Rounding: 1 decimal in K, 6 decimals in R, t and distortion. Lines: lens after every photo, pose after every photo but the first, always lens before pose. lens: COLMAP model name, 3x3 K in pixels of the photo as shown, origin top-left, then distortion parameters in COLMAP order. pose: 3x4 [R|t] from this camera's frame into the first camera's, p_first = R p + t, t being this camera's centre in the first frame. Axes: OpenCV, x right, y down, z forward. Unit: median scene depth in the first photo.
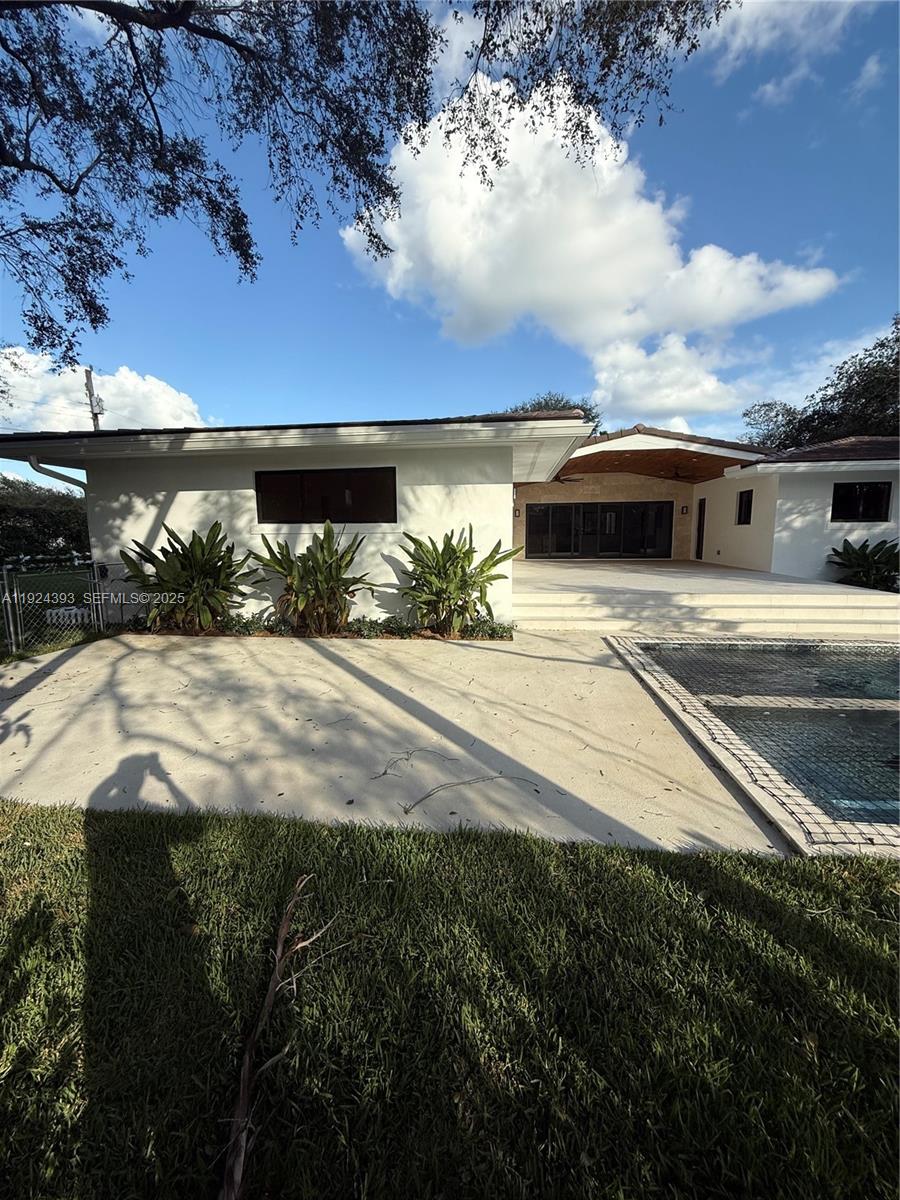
lens RADIAL K [[476.9, 0, 450.4], [0, 476.9, 594.7], [0, 0, 1]] dist [-0.005496, 0.002779]
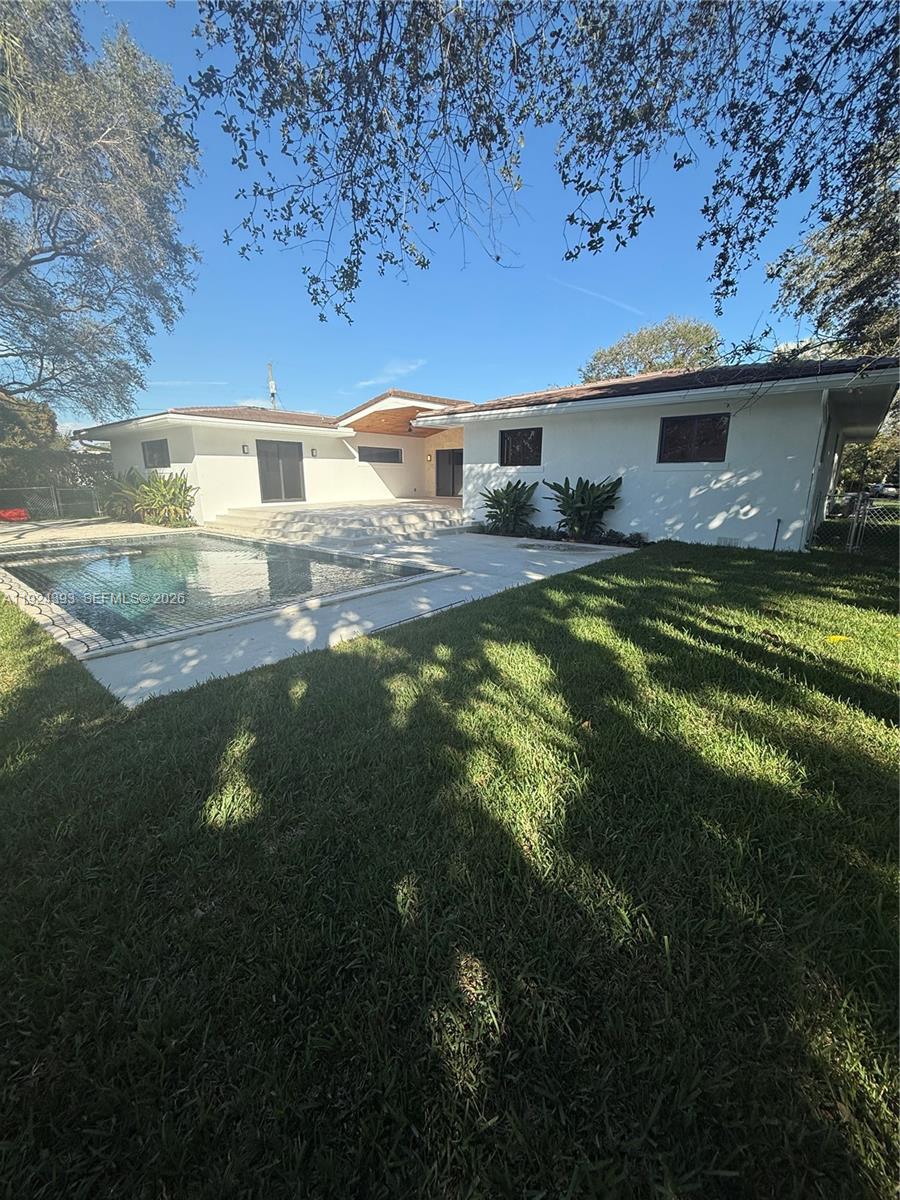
lens RADIAL K [[472.5, 0, 450.0], [0, 472.5, 600.0], [0, 0, 1]] dist [-0.002678, 0.000539]
pose [[0.837822, 0.147294, -0.525699, 1.647631], [-0.077476, 0.985250, 0.152577, -0.001958], [0.540419, -0.087103, 0.836876, -0.040201]]
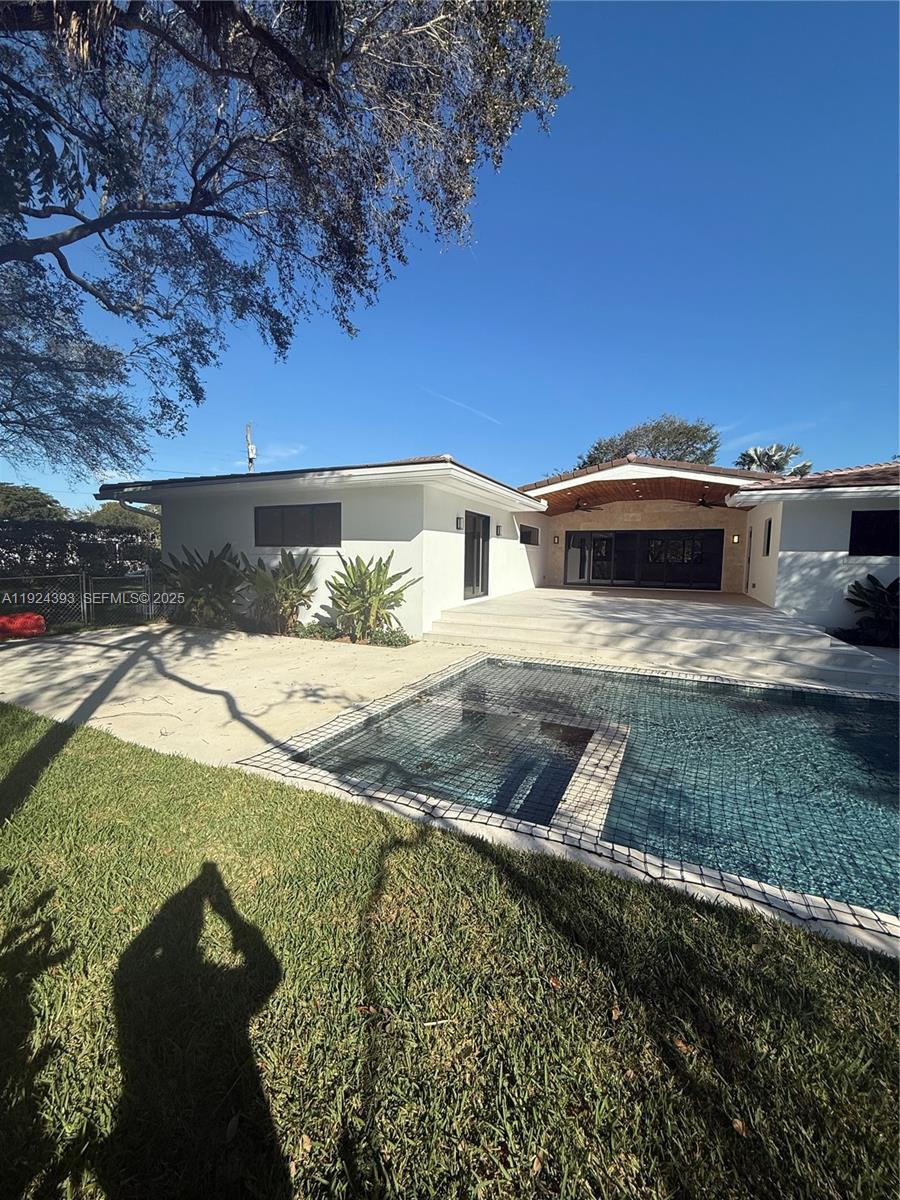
lens RADIAL K [[472.5, 0, 450.0], [0, 472.5, 600.0], [0, 0, 1]] dist [-0.002678, 0.000539]
pose [[0.950845, 0.050338, -0.305548, 0.449517], [-0.061751, 0.997704, -0.027796, 0.000531], [0.303448, 0.045297, 0.951771, -0.062542]]
